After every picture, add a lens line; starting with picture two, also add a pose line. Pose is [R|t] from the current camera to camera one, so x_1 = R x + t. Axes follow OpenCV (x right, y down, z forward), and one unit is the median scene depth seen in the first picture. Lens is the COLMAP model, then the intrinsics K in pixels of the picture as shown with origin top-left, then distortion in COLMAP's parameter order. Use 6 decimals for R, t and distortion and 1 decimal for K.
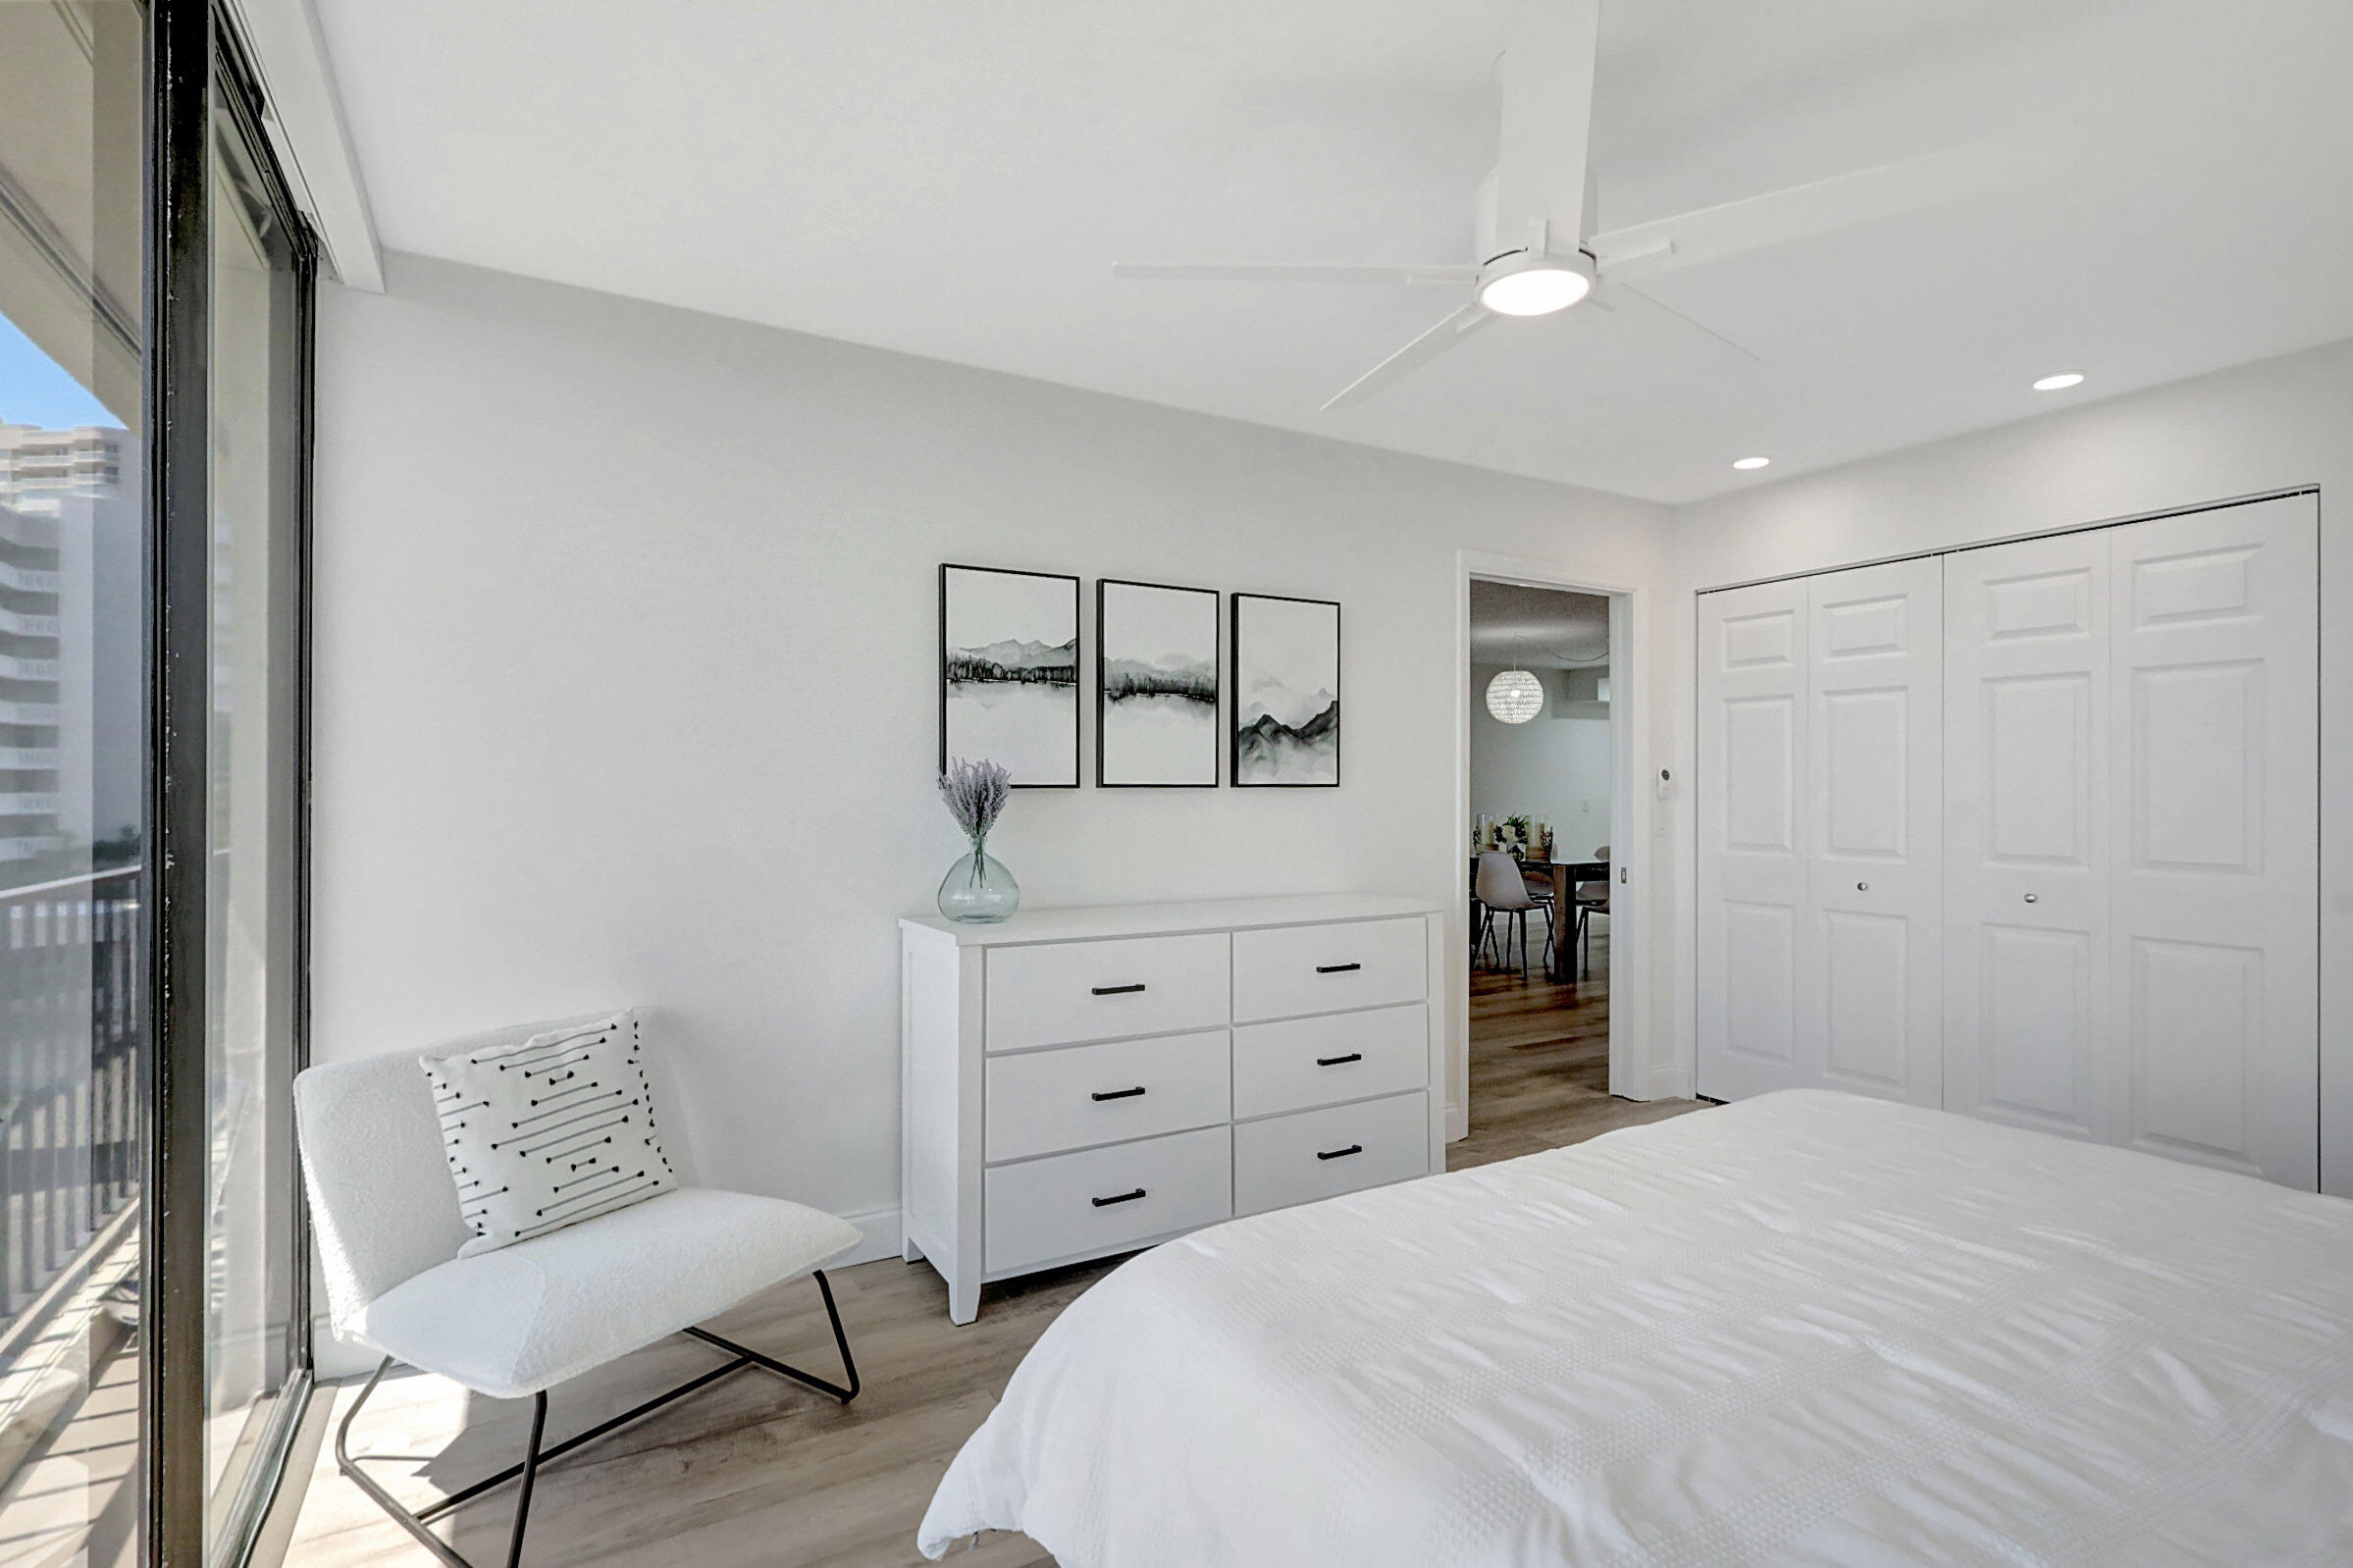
lens RADIAL K [[1107.9, 0, 1193.2], [0, 1107.9, 790.8], [0, 0, 1]] dist [-0.003656, 0.001573]
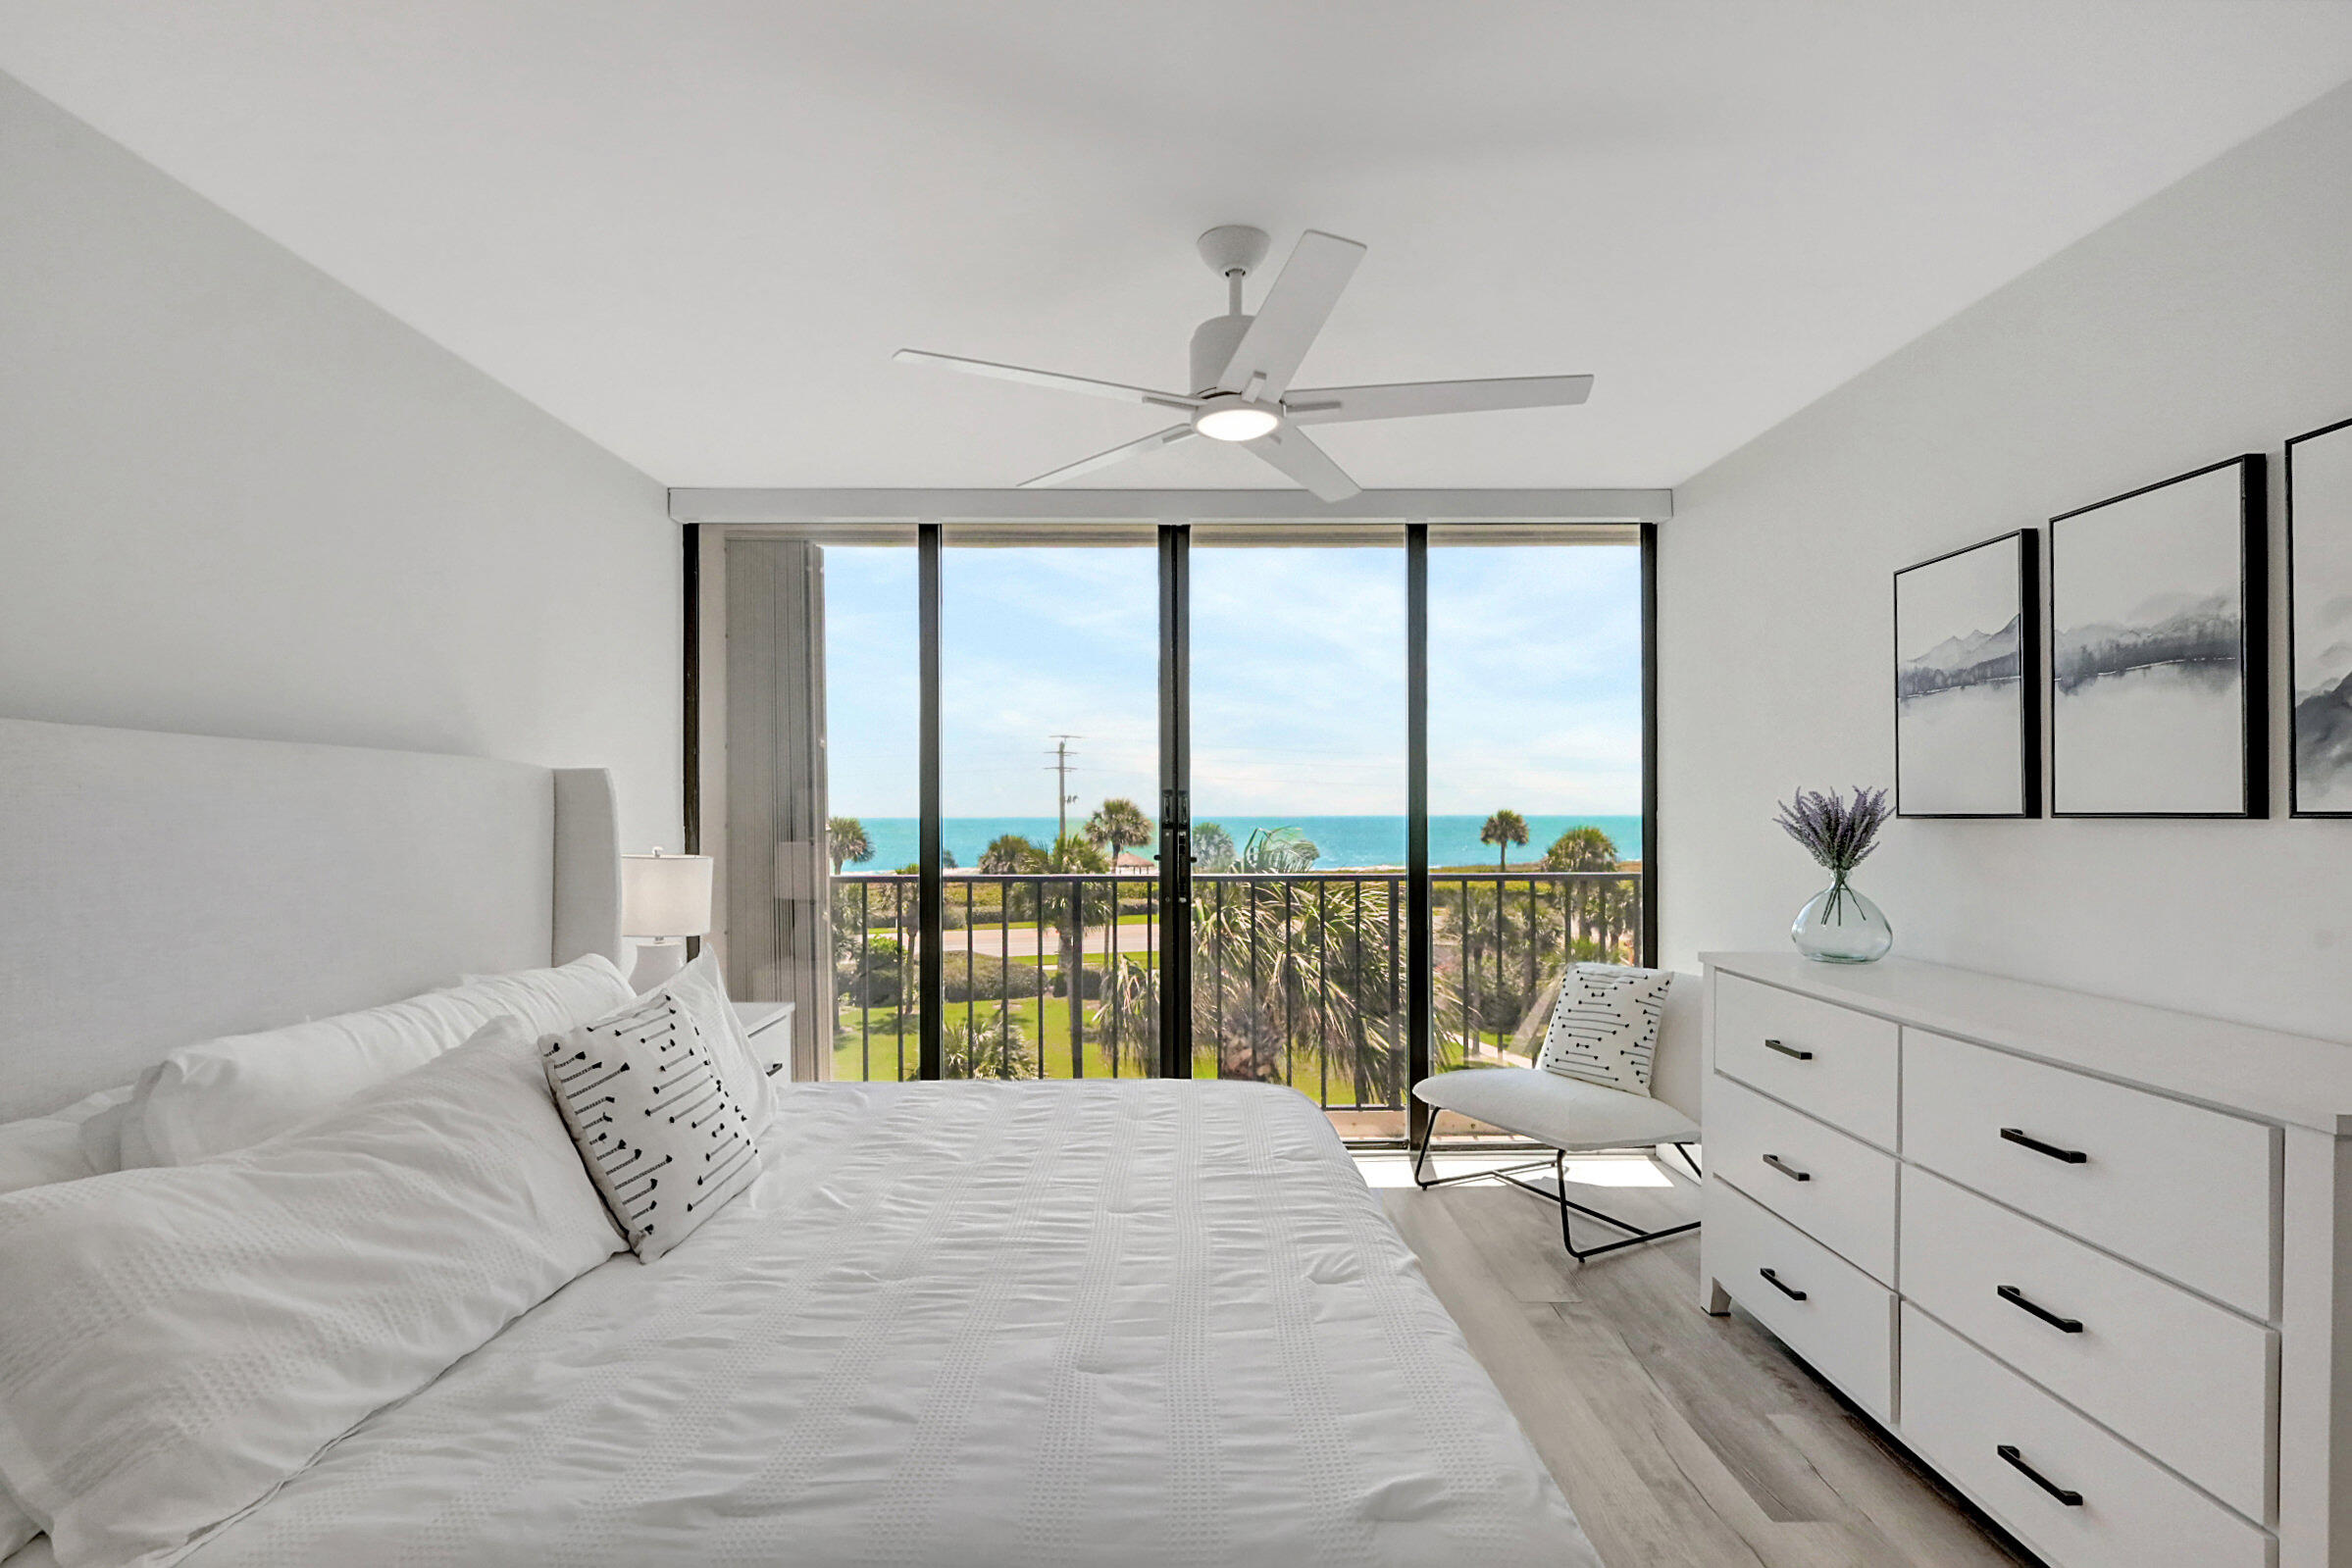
lens RADIAL K [[1107.3, 0, 1172.9], [0, 1107.3, 808.2], [0, 0, 1]] dist [-0.003656, 0.001573]
pose [[-0.488025, -0.003764, -0.872821, 0.777305], [0.000322, 0.999990, -0.004493, -0.005753], [0.872830, -0.002474, -0.488019, 0.835903]]
